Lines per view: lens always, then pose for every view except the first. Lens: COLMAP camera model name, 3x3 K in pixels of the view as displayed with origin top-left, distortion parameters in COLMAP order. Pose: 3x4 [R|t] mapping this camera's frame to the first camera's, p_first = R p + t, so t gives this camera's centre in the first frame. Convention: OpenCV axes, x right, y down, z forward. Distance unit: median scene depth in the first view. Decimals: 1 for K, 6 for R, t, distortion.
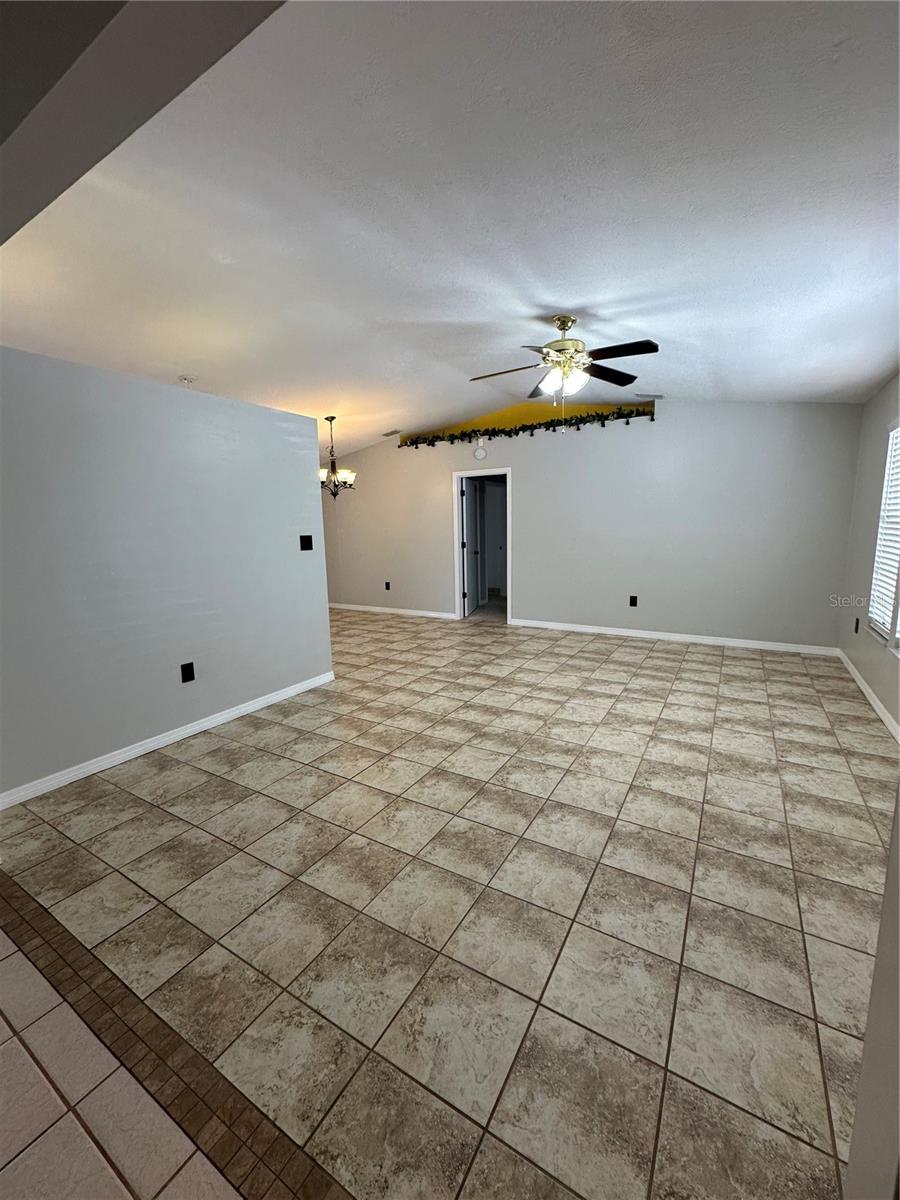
lens RADIAL K [[482.4, 0, 442.2], [0, 482.4, 608.6], [0, 0, 1]] dist [0.000364, 0.001779]
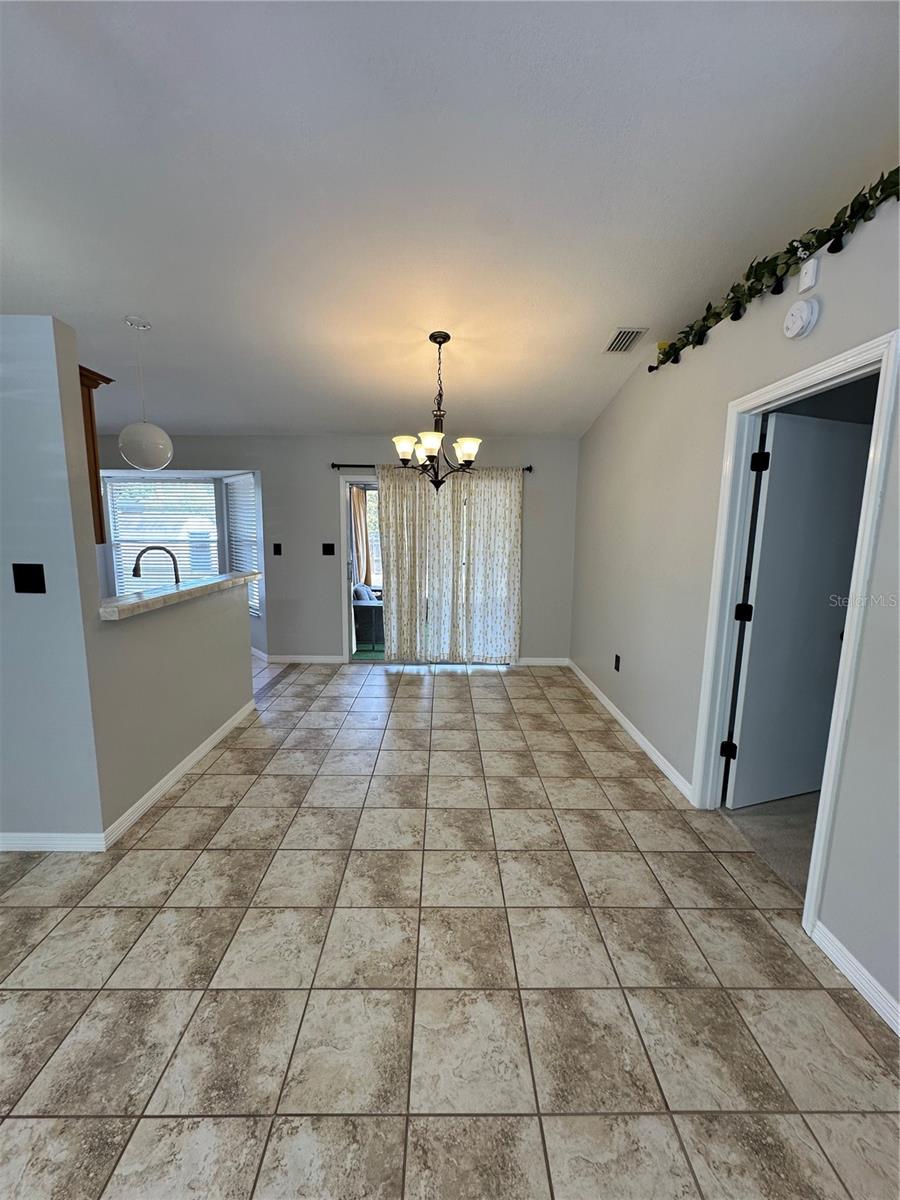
lens RADIAL K [[482.4, 0, 448.9], [0, 482.4, 599.1], [0, 0, 1]] dist [0.000364, 0.001779]
pose [[0.533369, 0.153046, -0.831922, 0.302798], [-0.166811, 0.983213, 0.073931, -0.182525], [0.829272, 0.099341, 0.549946, 0.880892]]
